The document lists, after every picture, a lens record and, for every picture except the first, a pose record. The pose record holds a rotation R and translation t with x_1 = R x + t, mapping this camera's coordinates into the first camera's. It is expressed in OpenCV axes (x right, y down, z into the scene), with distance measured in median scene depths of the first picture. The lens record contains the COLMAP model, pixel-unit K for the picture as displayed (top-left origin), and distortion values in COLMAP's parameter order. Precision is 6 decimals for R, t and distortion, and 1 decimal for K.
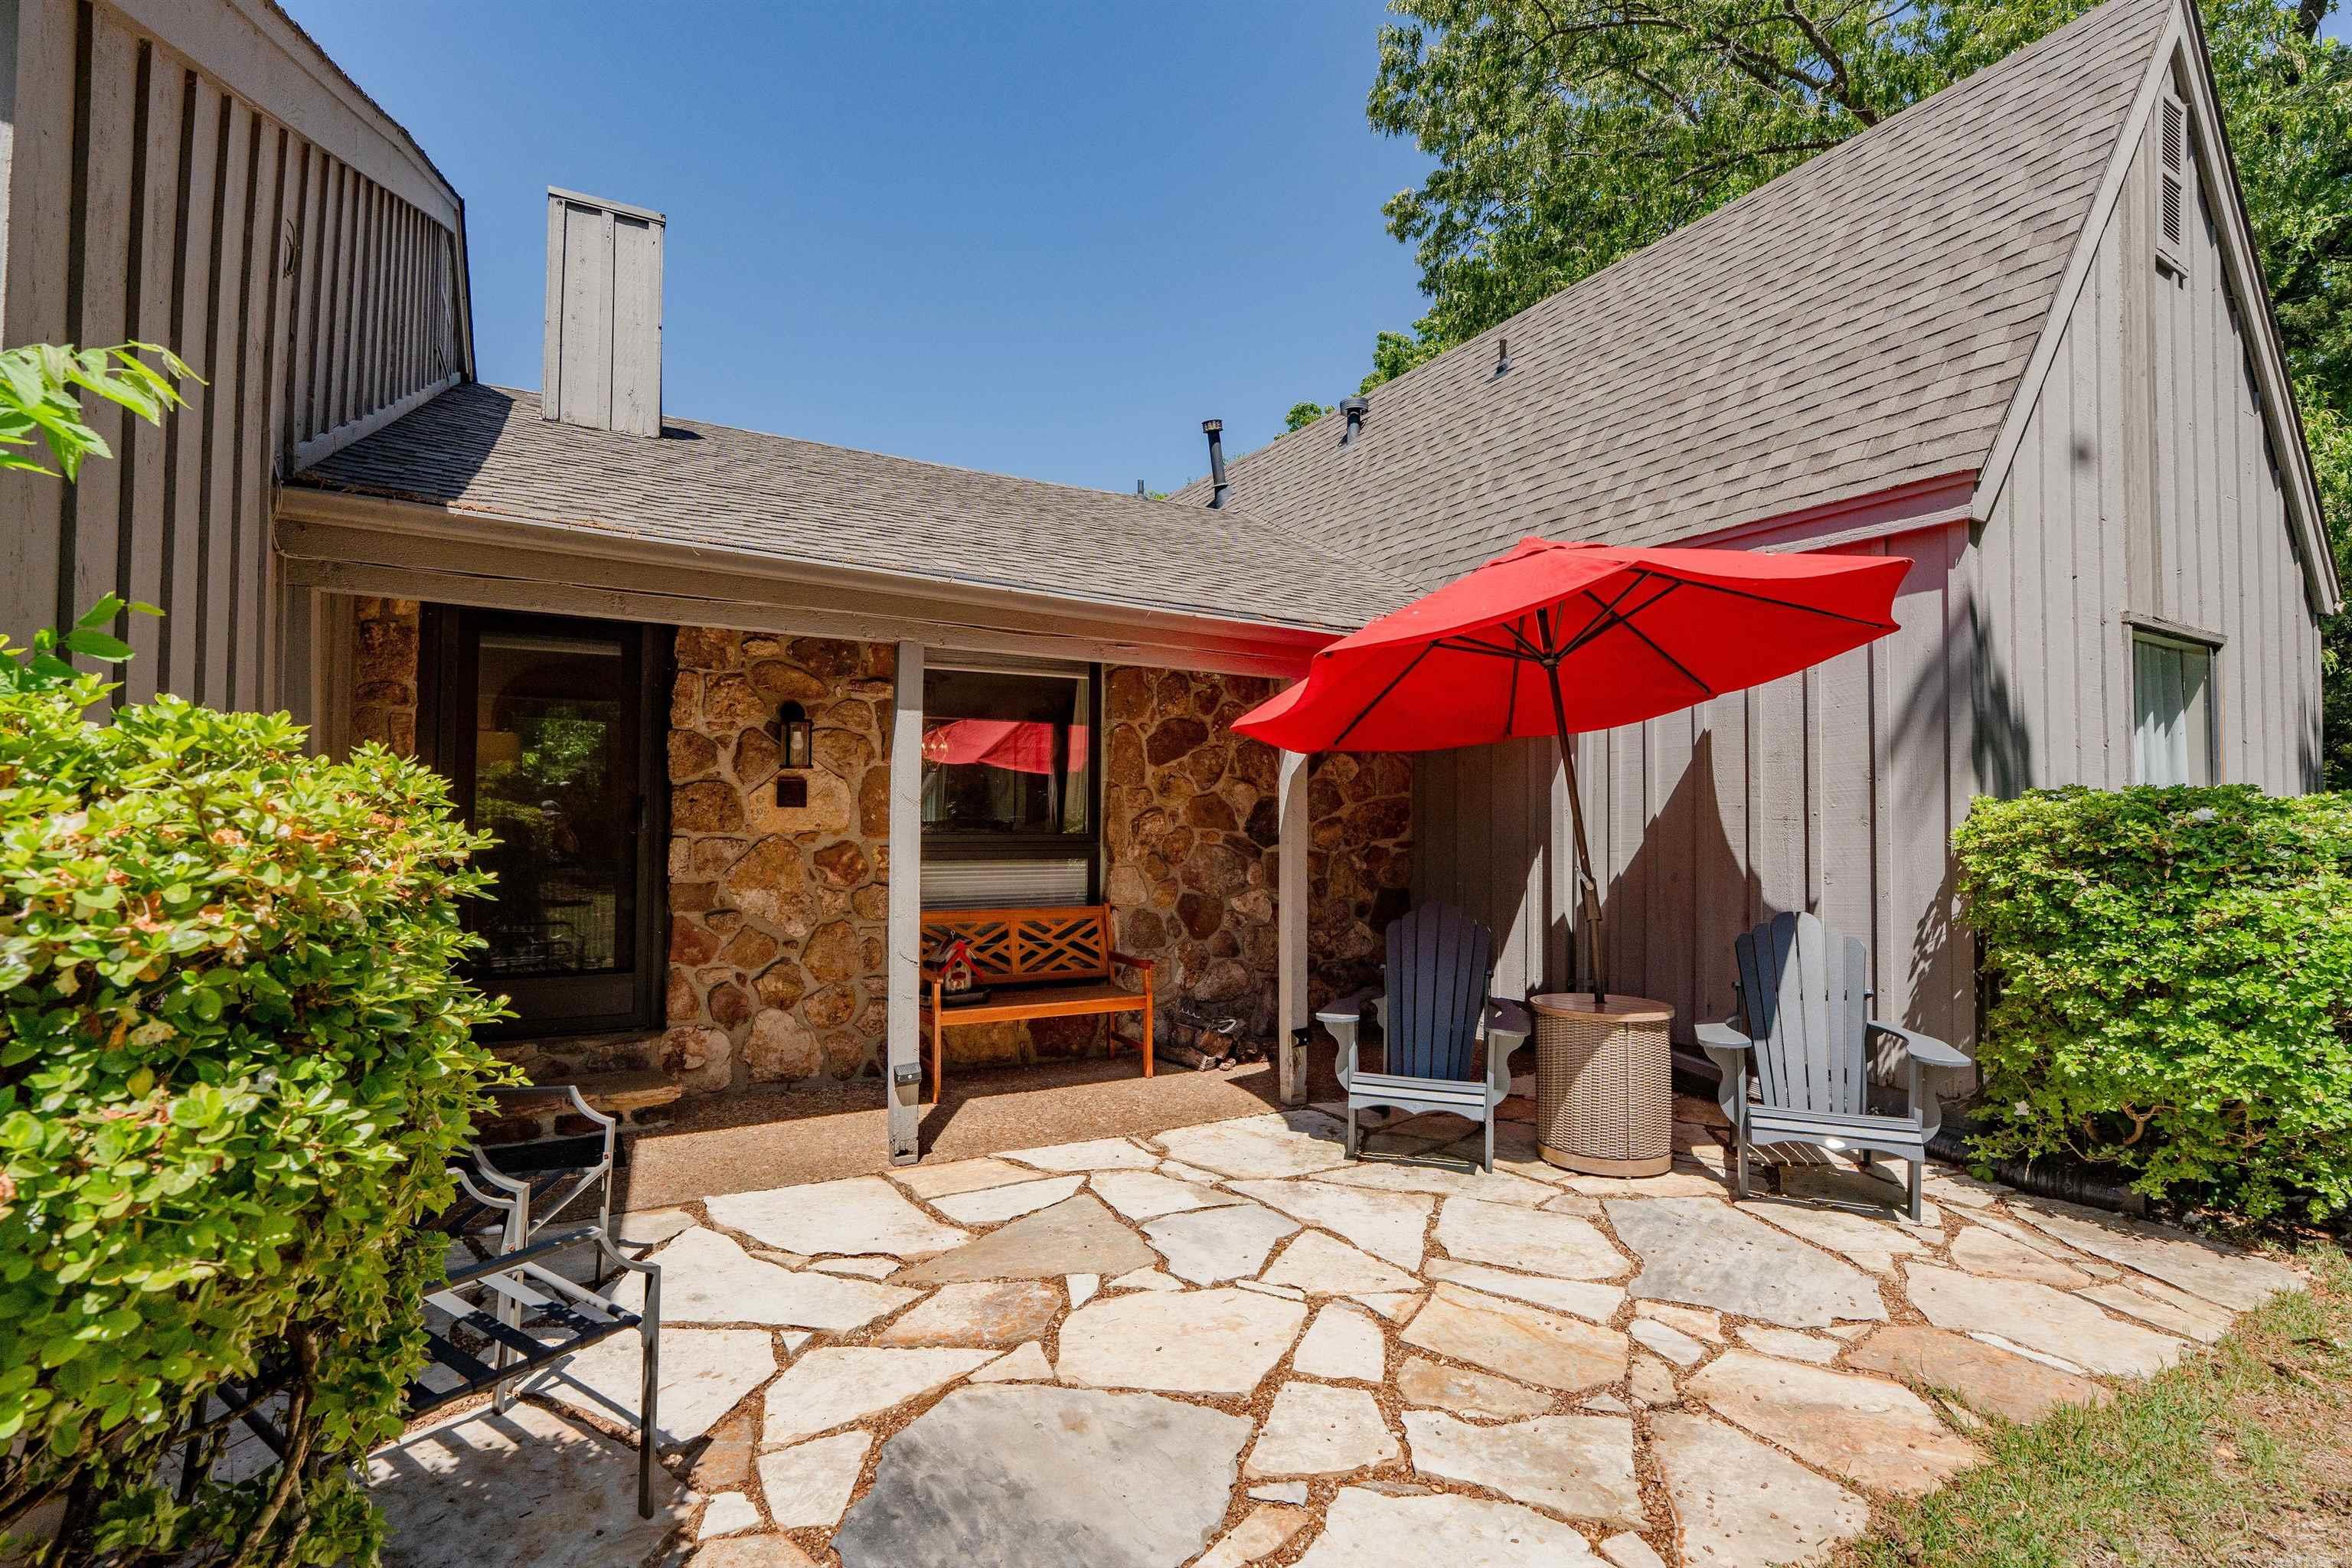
lens RADIAL K [[1077.5, 0, 1178.6], [0, 1077.5, 784.9], [0, 0, 1]] dist [-0.001883, 0.000947]
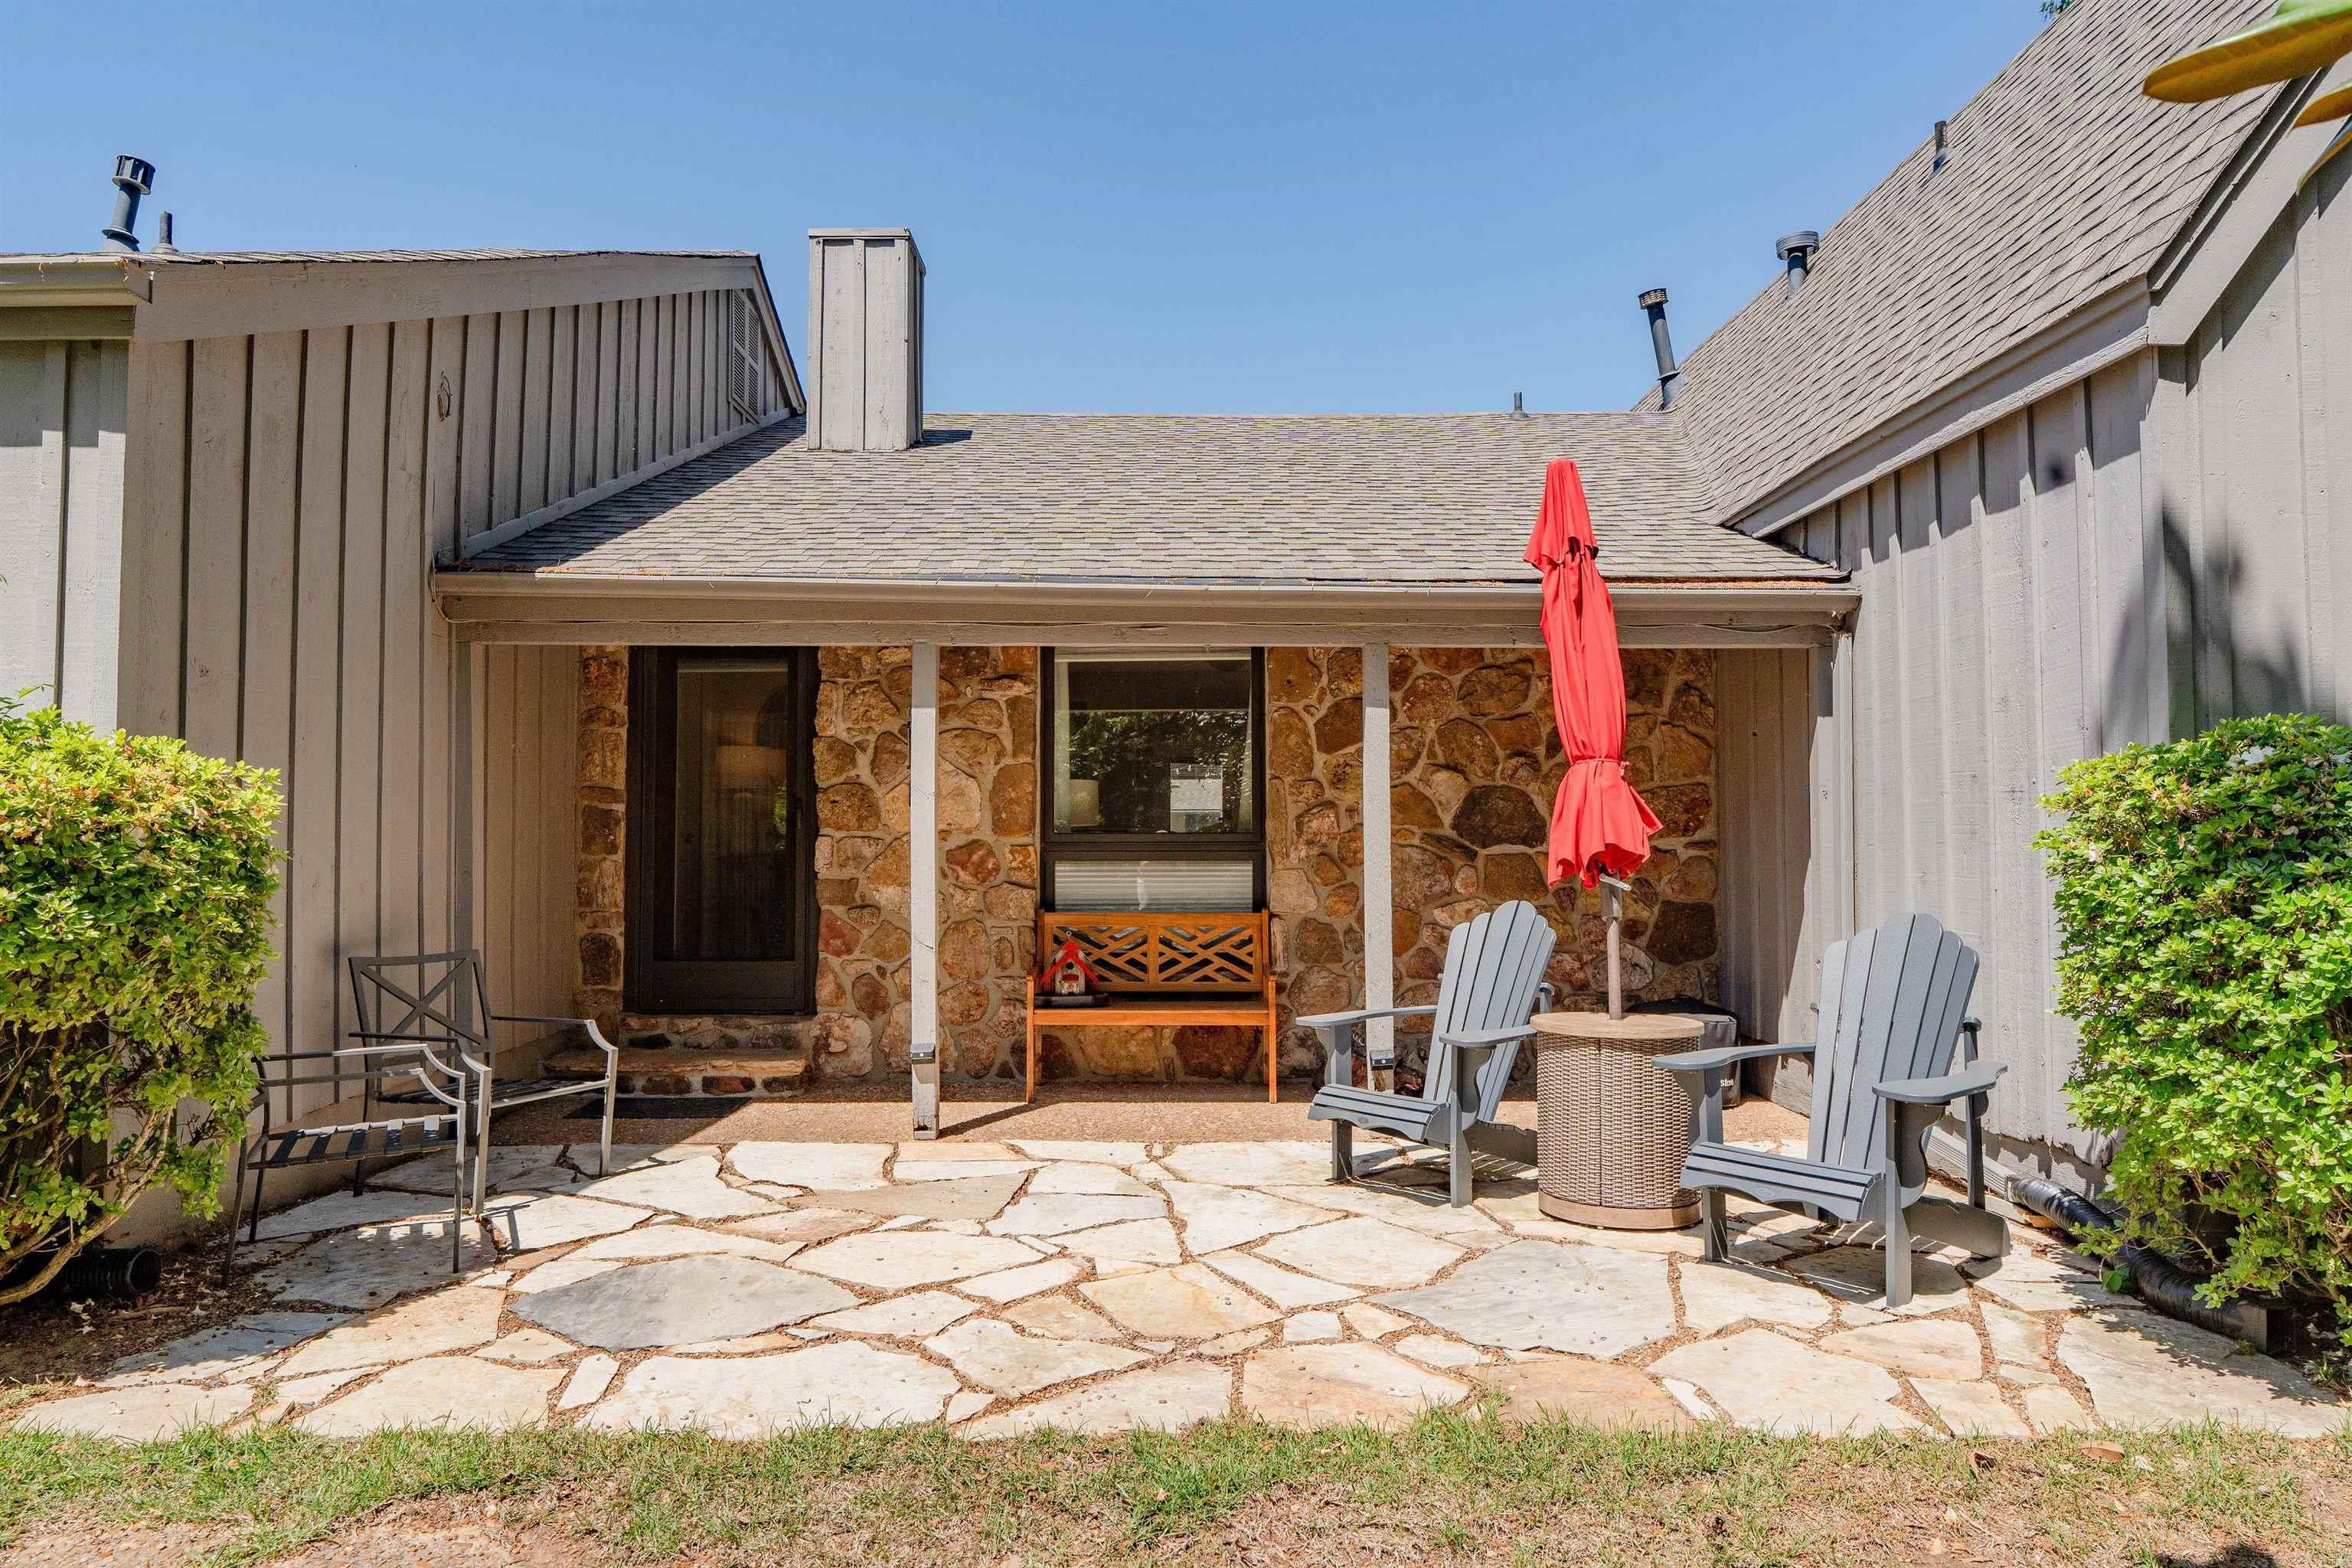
lens RADIAL K [[1465.6, 0, 1171.0], [0, 1465.6, 780.6], [0, 0, 1]] dist [0.004663, -0.001896]
pose [[0.872710, -0.031495, -0.487222, 0.611828], [0.024762, 0.999488, -0.020255, 0.034244], [0.487610, 0.005613, 0.873043, -0.123253]]
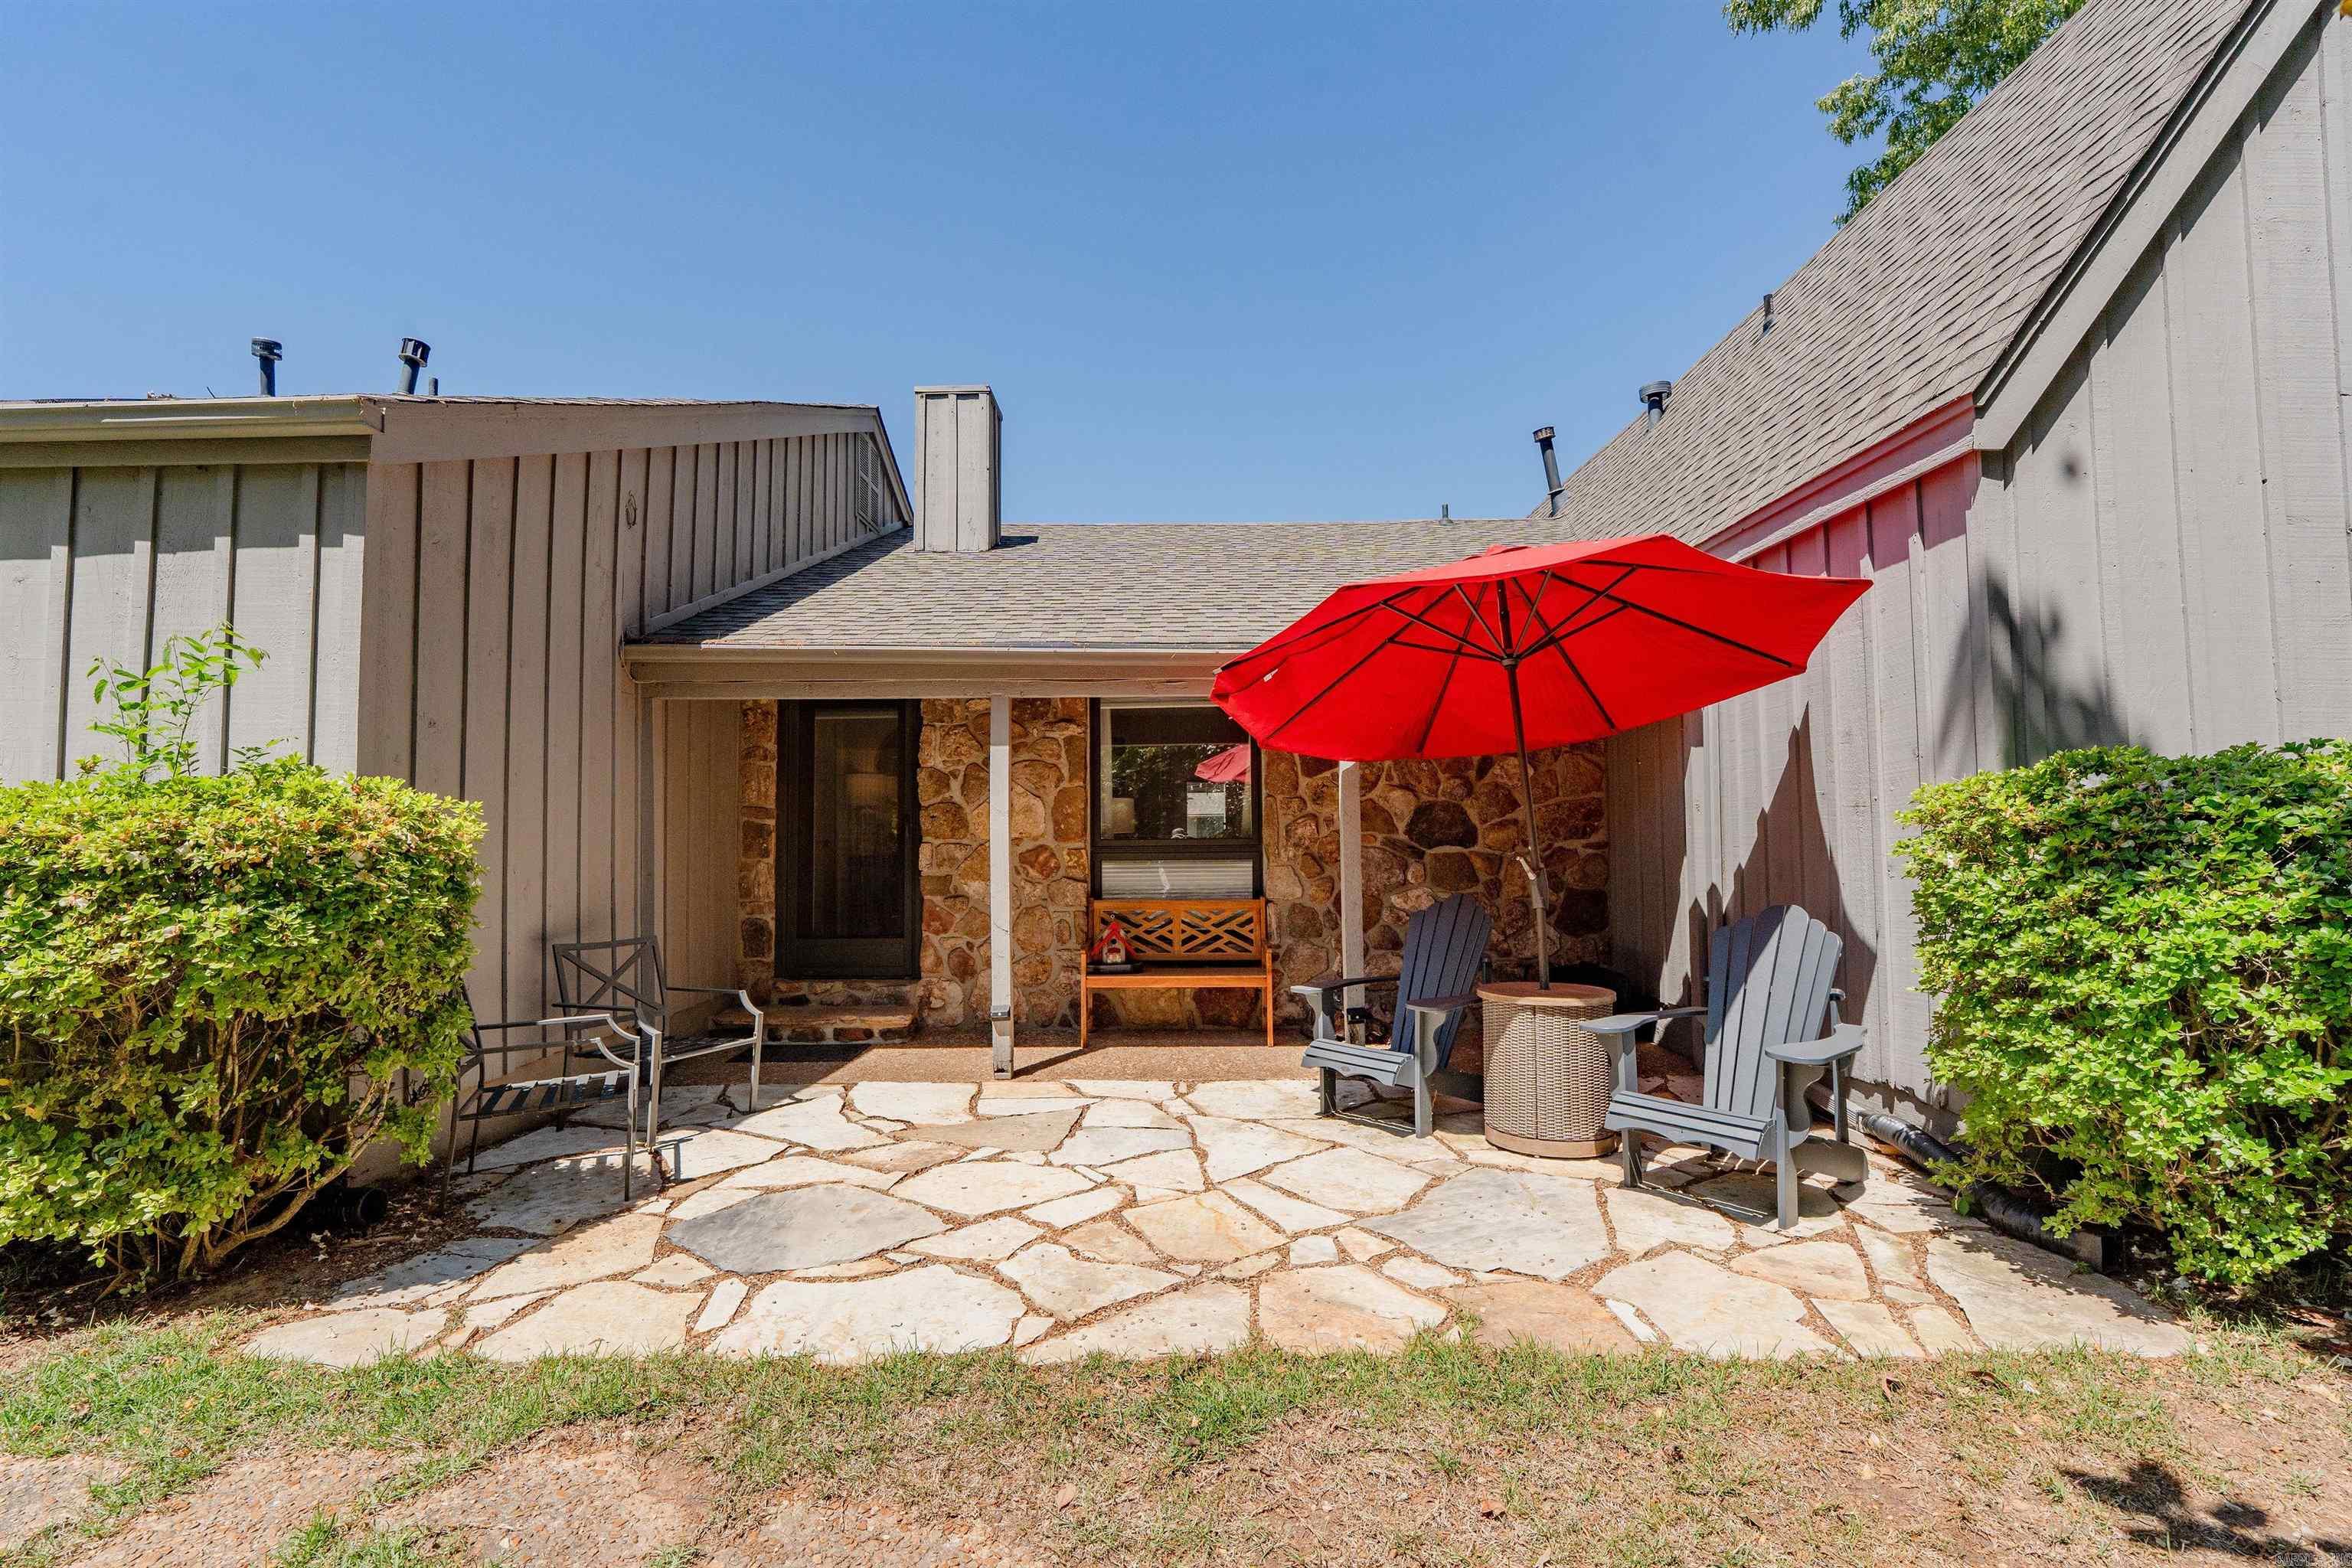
lens RADIAL K [[1056.8, 0, 1176.0], [0, 1056.8, 784.0], [0, 0, 1]] dist [-0.002175, 0.001040]
pose [[0.868040, -0.041719, -0.494738, 0.563353], [0.031981, 0.999092, -0.028137, 0.022536], [0.495463, 0.008602, 0.868587, -0.048635]]
